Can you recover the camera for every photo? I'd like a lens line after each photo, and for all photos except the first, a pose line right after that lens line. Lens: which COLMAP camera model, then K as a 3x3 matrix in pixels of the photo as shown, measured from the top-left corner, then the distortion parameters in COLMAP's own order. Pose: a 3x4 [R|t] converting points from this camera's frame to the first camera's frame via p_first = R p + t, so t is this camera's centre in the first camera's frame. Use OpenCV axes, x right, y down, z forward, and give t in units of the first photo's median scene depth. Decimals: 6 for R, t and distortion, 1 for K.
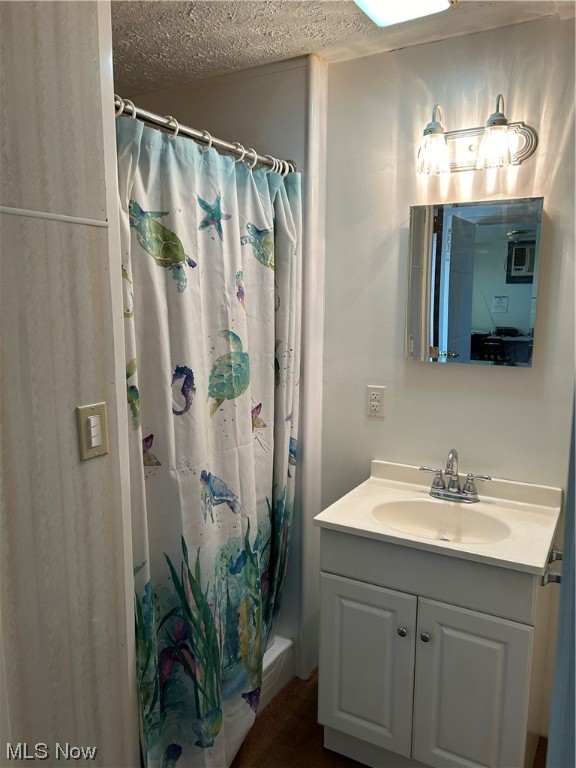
lens RADIAL K [[608.4, 0, 288.0], [0, 608.4, 384.0], [0, 0, 1]] dist [0.013842, -0.044710]
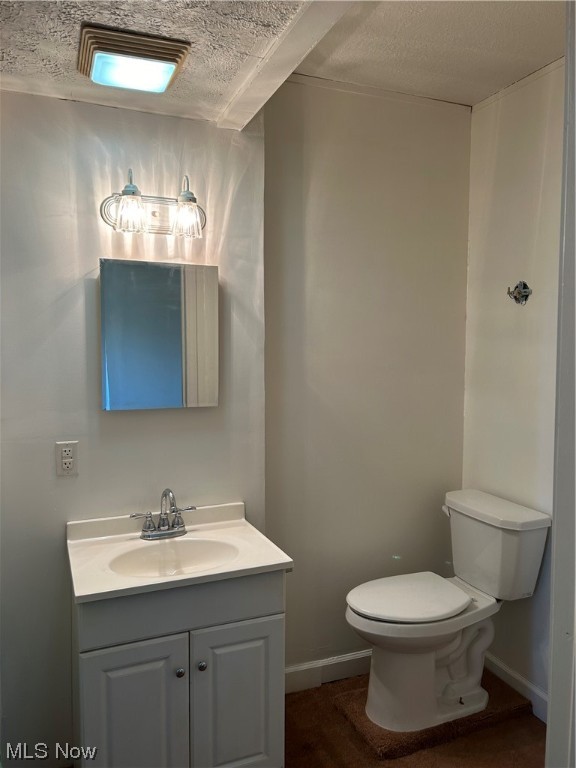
lens RADIAL K [[608.4, 0, 288.0], [0, 608.4, 384.0], [0, 0, 1]] dist [0.013842, -0.044710]
pose [[0.557259, -0.050426, 0.828806, -0.481236], [0.116662, 0.993008, -0.018023, -0.031150], [-0.822103, 0.106733, 0.559245, 0.206540]]
